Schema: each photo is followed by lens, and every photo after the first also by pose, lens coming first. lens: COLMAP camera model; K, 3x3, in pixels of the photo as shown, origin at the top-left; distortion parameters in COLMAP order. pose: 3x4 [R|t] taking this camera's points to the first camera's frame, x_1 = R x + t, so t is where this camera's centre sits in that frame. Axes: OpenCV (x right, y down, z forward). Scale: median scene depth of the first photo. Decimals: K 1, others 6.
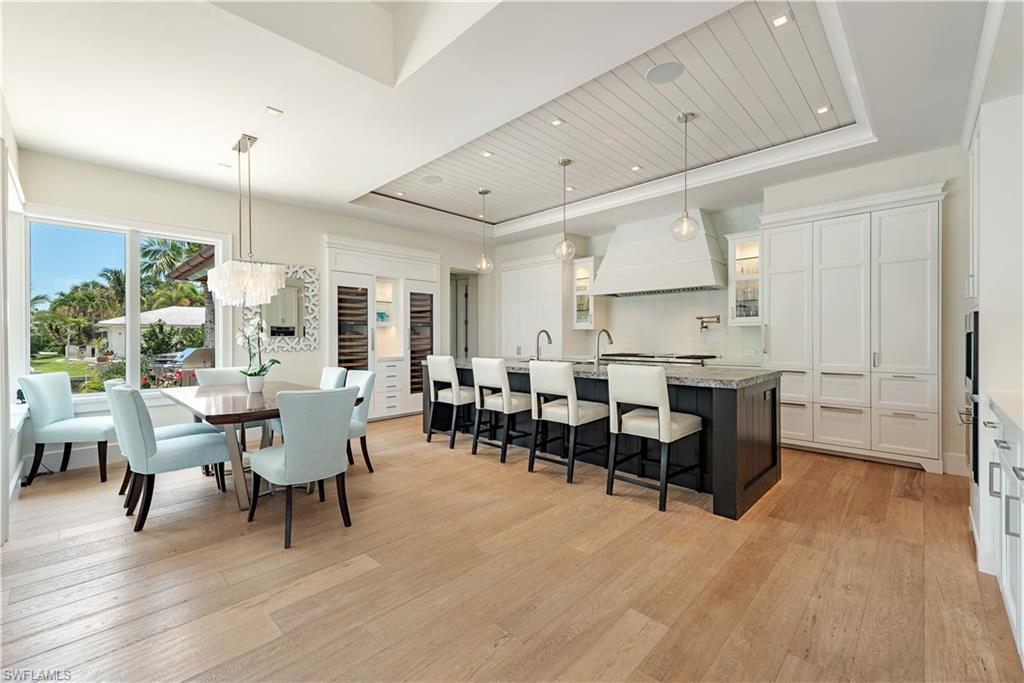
lens RADIAL K [[425.8, 0, 513.6], [0, 425.8, 343.1], [0, 0, 1]] dist [0.010333, 0.000042]
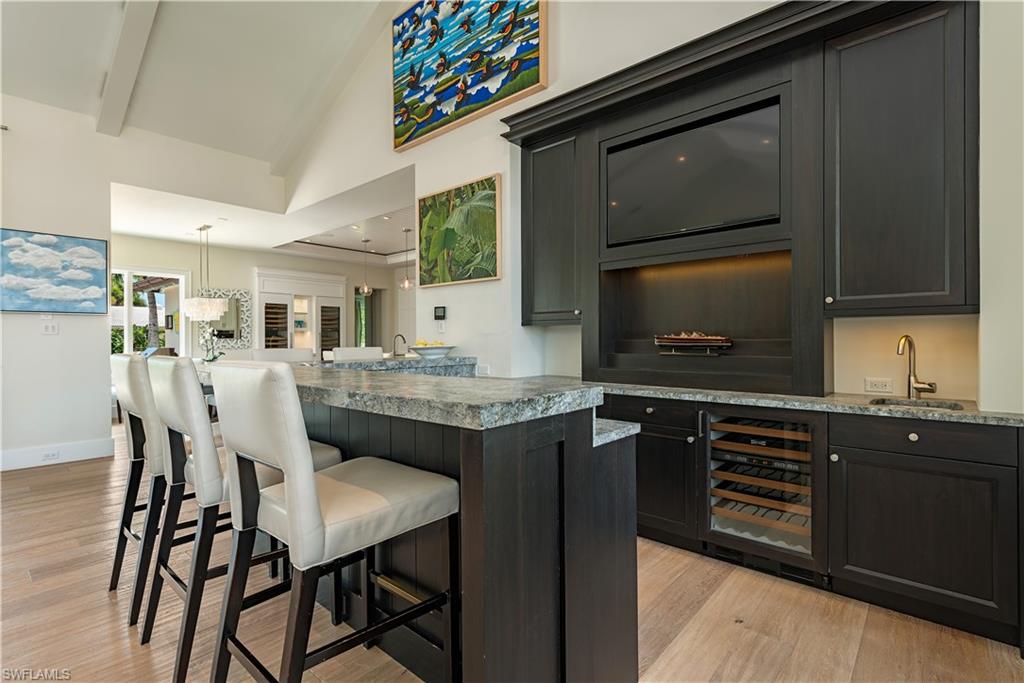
lens RADIAL K [[488.8, 0, 514.7], [0, 488.8, 341.5], [0, 0, 1]] dist [0.013144, 0.000130]
pose [[0.998945, -0.000866, 0.045906, 0.342925], [0.001181, 0.999976, -0.006816, 0.006397], [-0.045899, 0.006863, 0.998923, -0.667940]]
